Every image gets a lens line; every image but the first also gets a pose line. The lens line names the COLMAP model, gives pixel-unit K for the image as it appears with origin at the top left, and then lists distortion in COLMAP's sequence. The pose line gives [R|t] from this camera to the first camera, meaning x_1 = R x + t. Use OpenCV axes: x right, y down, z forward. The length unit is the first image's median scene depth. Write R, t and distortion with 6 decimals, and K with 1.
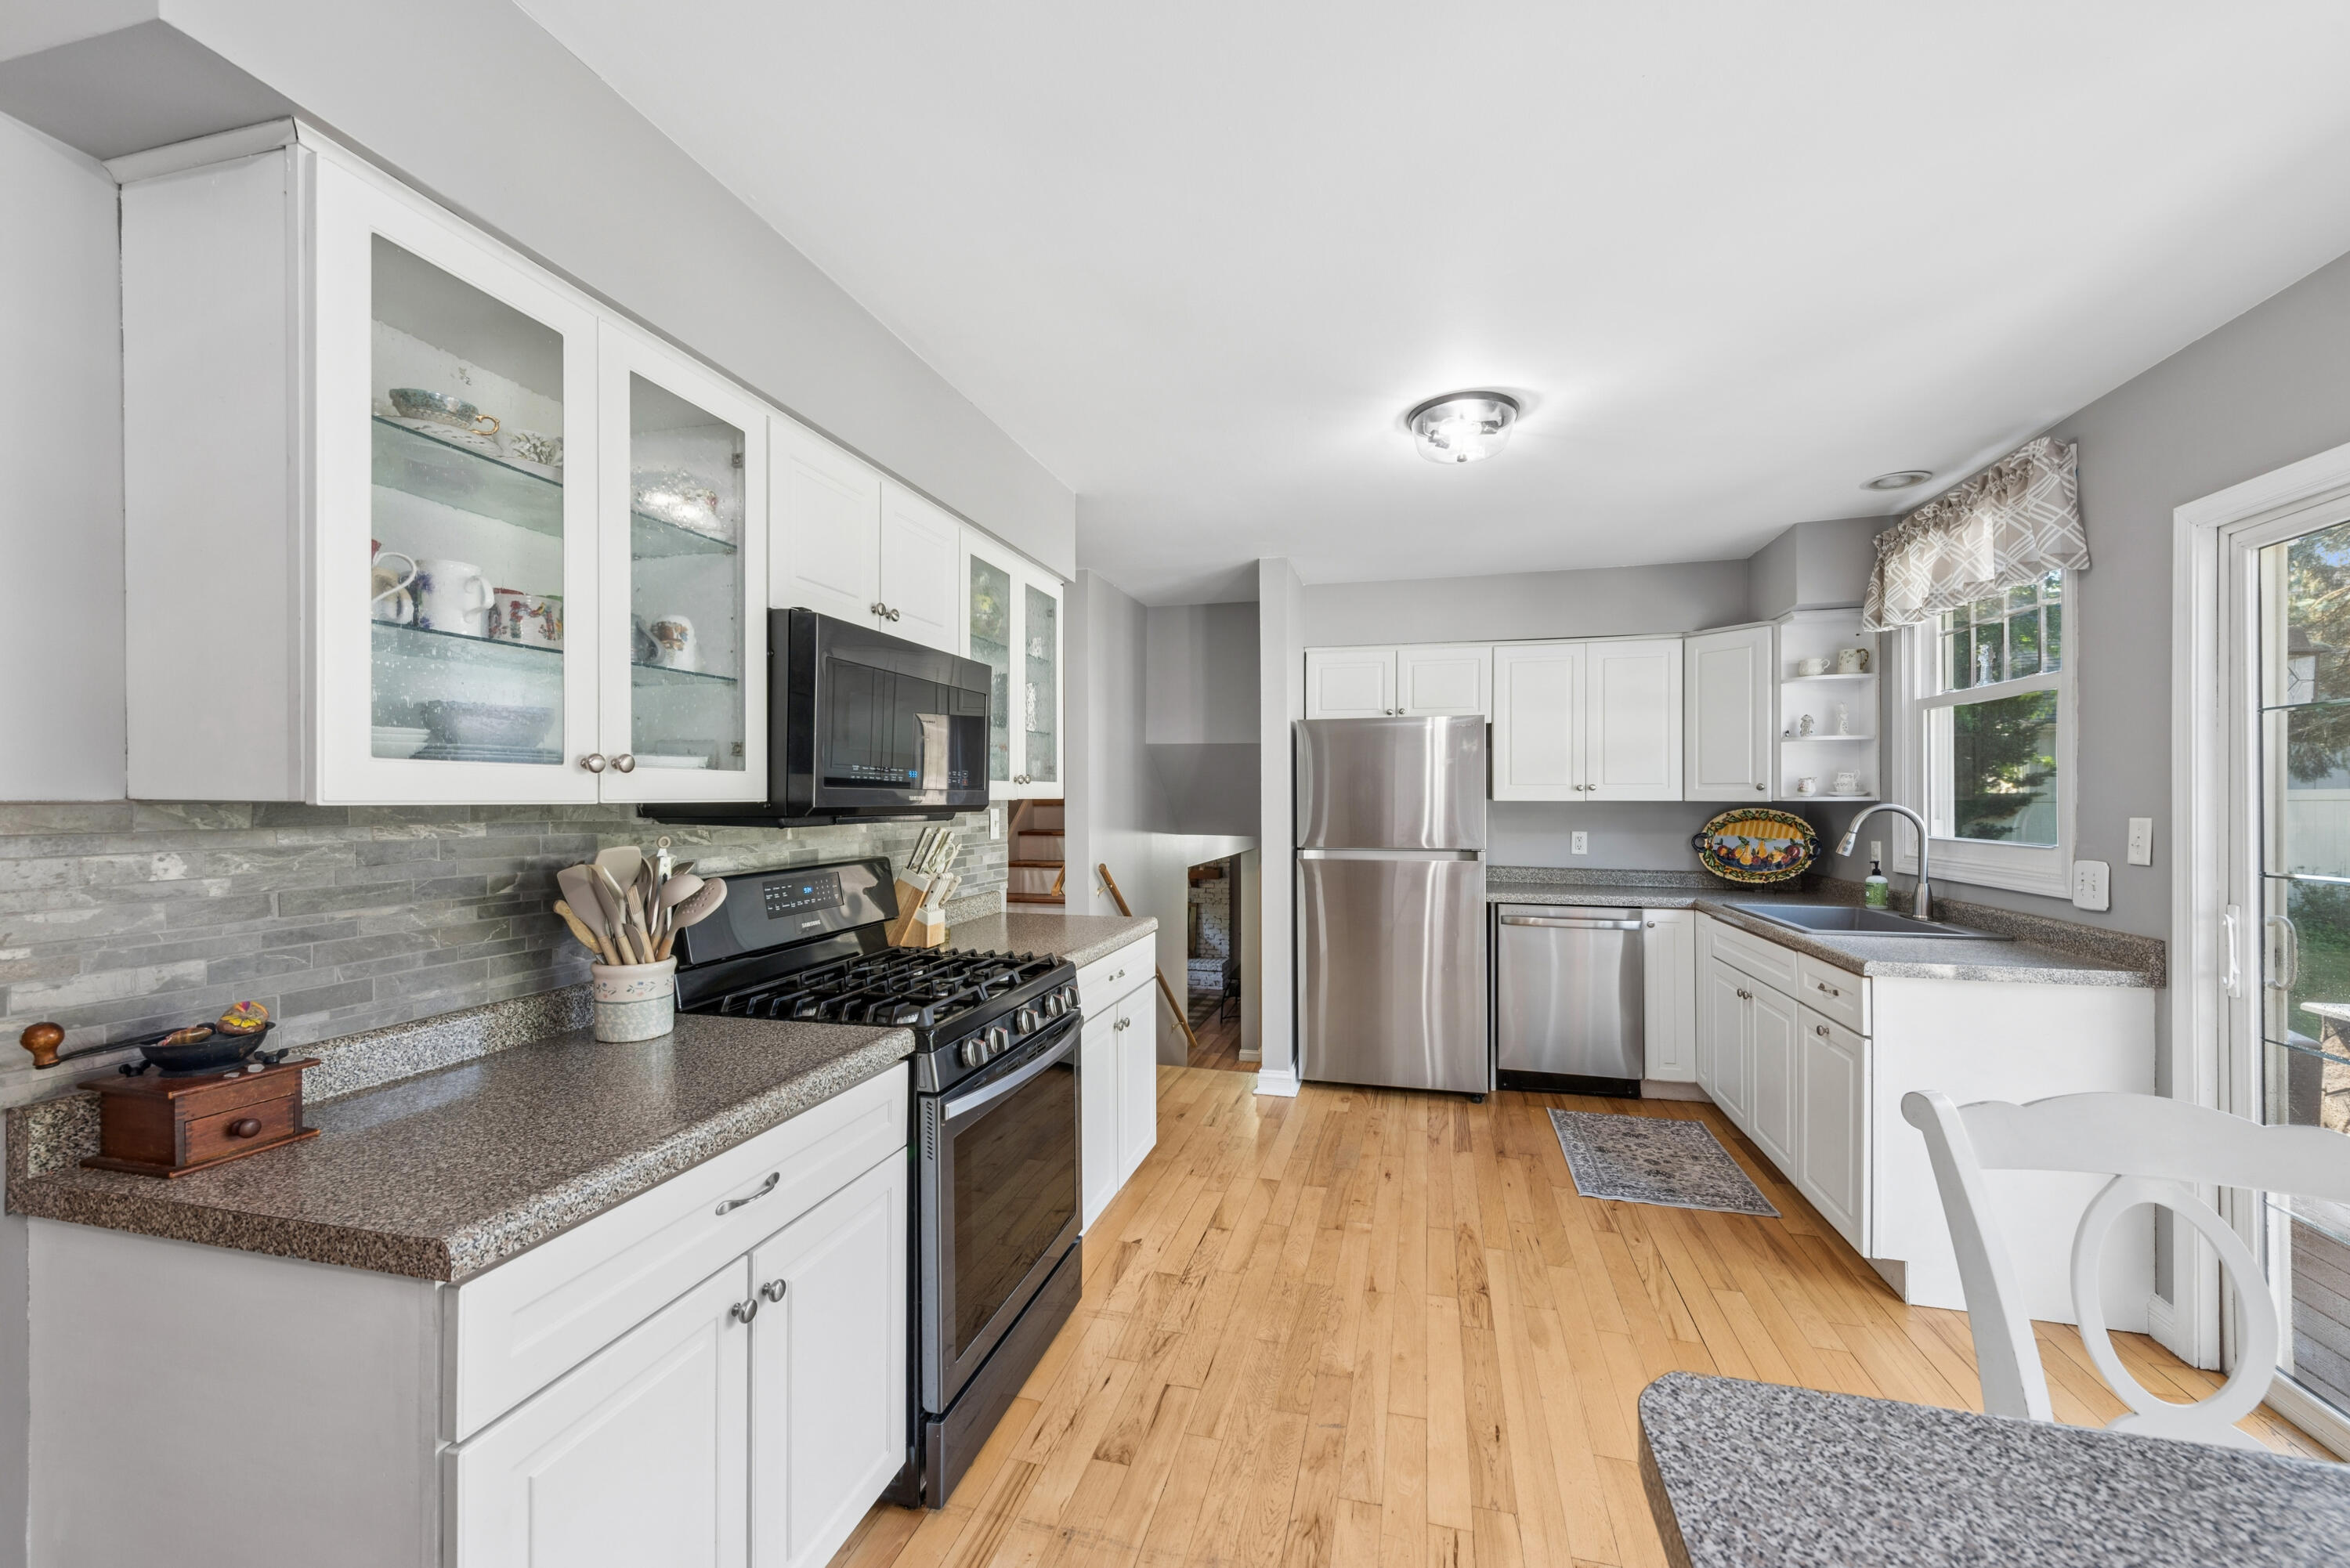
lens RADIAL K [[929.5, 0, 1184.1], [0, 929.5, 796.3], [0, 0, 1]] dist [0.015843, 0.000187]
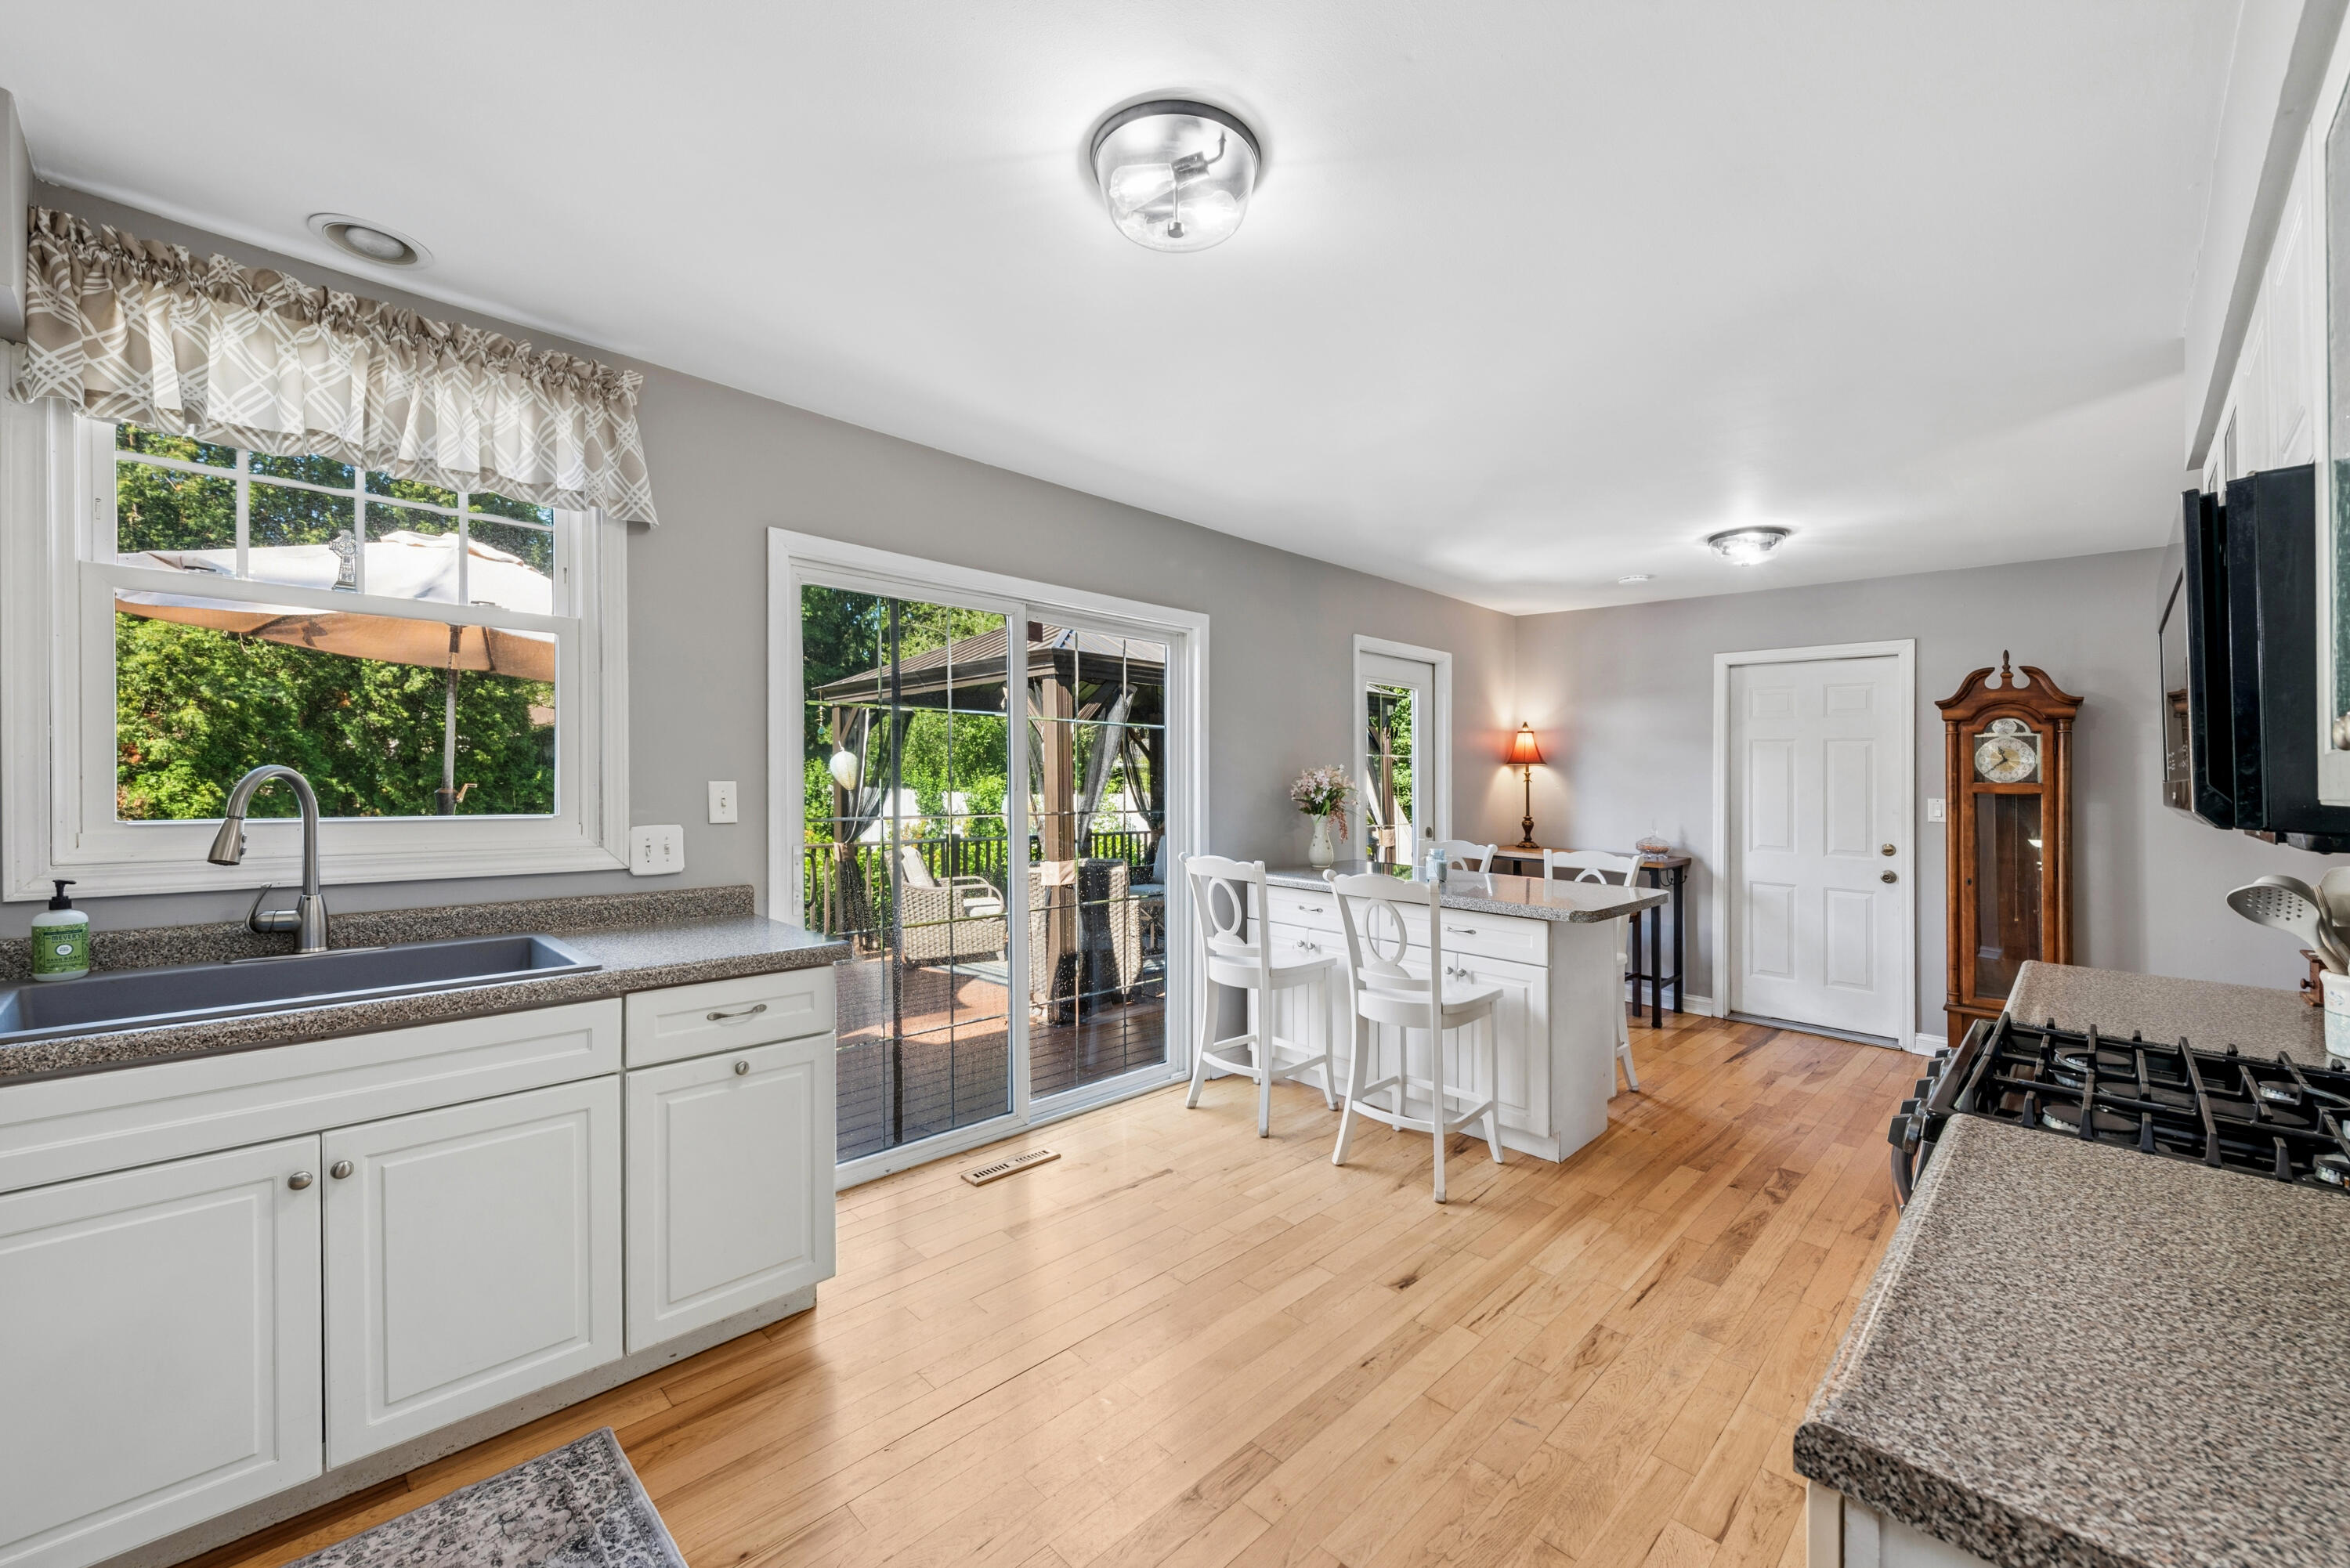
lens RADIAL K [[929.5, 0, 1174.7], [0, 929.5, 763.9], [0, 0, 1]] dist [0.015843, 0.000187]
pose [[-0.866724, -0.007757, 0.498728, -0.003183], [-0.016974, 0.999759, -0.013950, 0.008023], [-0.498499, -0.020557, -0.866646, 1.458803]]
